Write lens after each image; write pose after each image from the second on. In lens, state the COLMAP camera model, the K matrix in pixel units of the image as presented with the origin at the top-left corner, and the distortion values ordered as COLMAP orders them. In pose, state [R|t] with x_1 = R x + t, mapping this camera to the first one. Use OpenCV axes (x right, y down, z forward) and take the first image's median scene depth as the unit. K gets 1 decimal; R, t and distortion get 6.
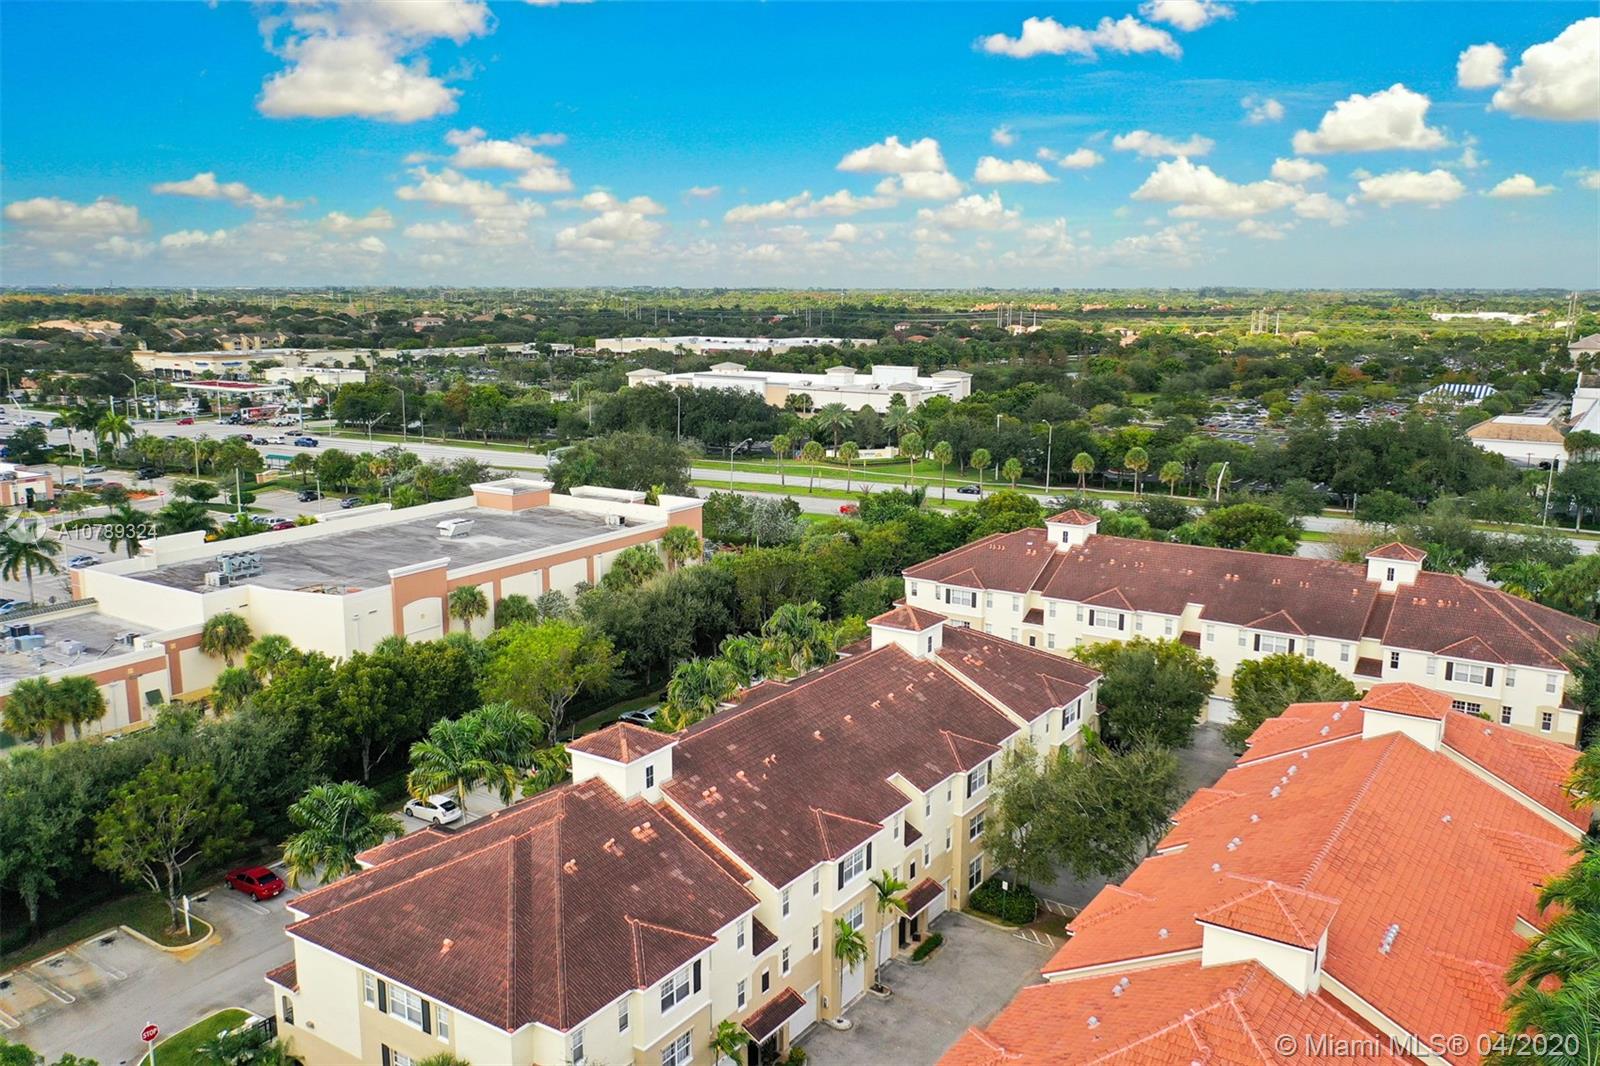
lens RADIAL K [[1273.8, 0, 800.0], [0, 1273.8, 533.0], [0, 0, 1]] dist [0.007014, -0.003322]
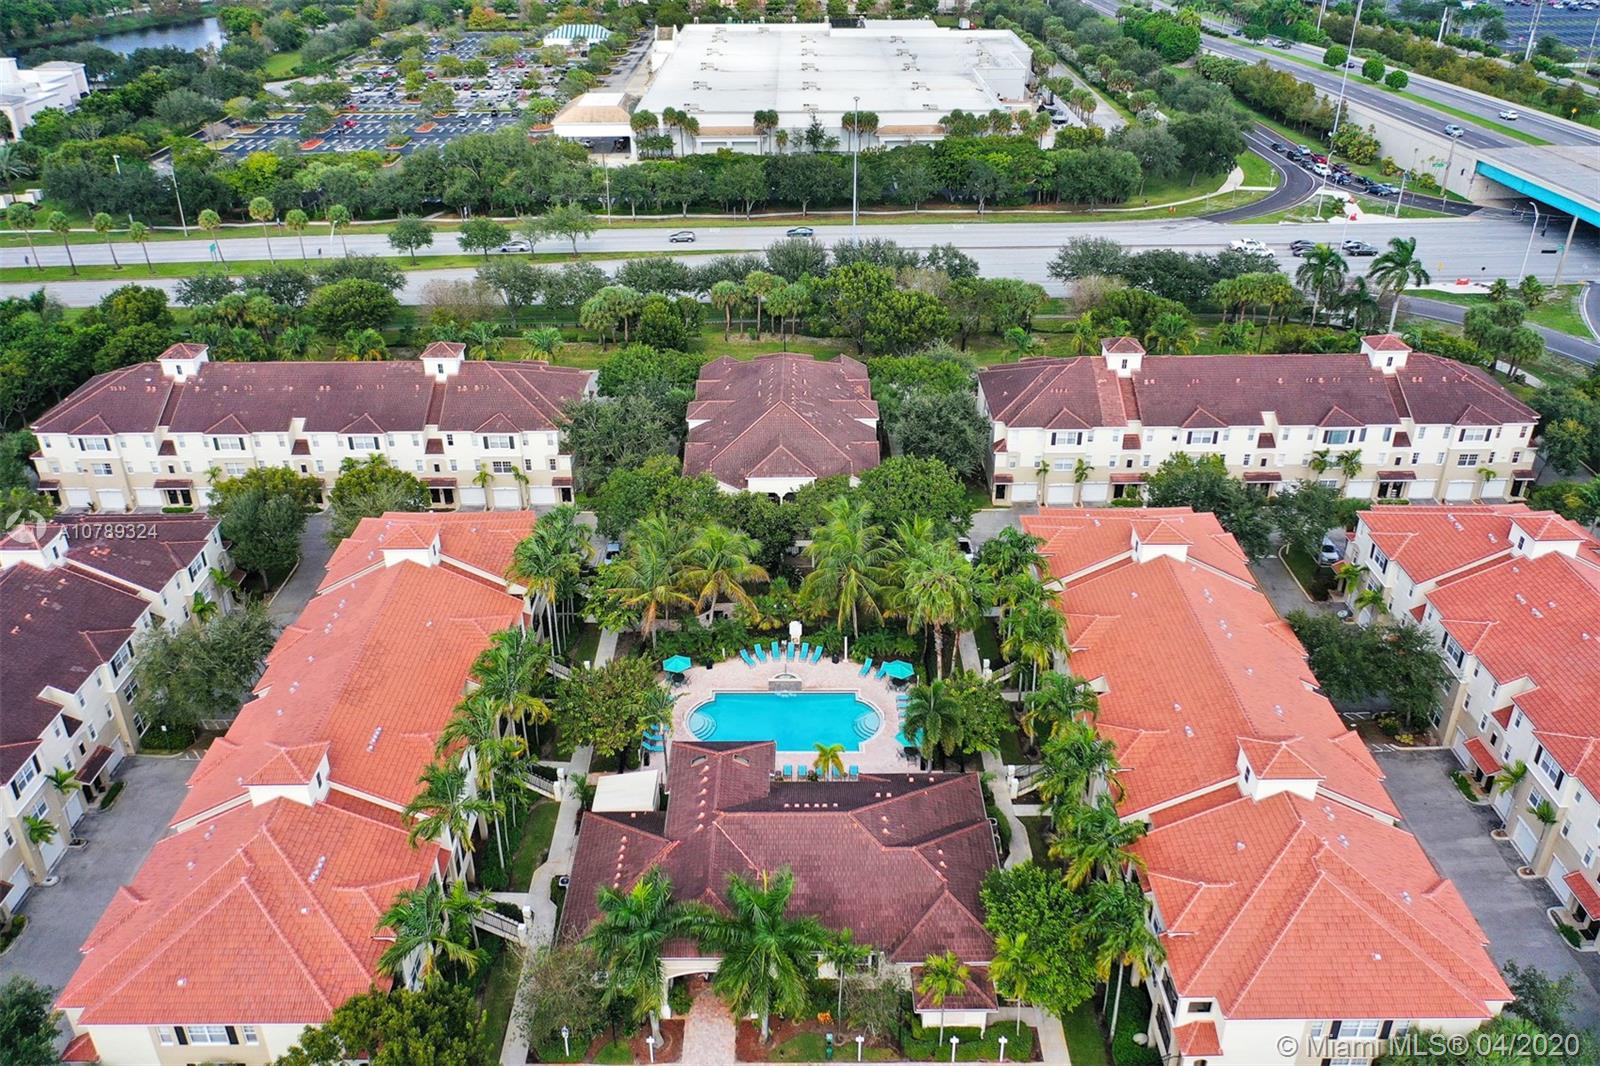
lens RADIAL K [[1273.8, 0, 800.0], [0, 1273.8, 533.0], [0, 0, 1]] dist [0.007014, -0.003322]
pose [[0.833512, -0.280844, 0.475800, 0.122383], [0.112169, 0.929255, 0.351999, -0.285341], [-0.540996, -0.240025, 0.806047, -0.370046]]
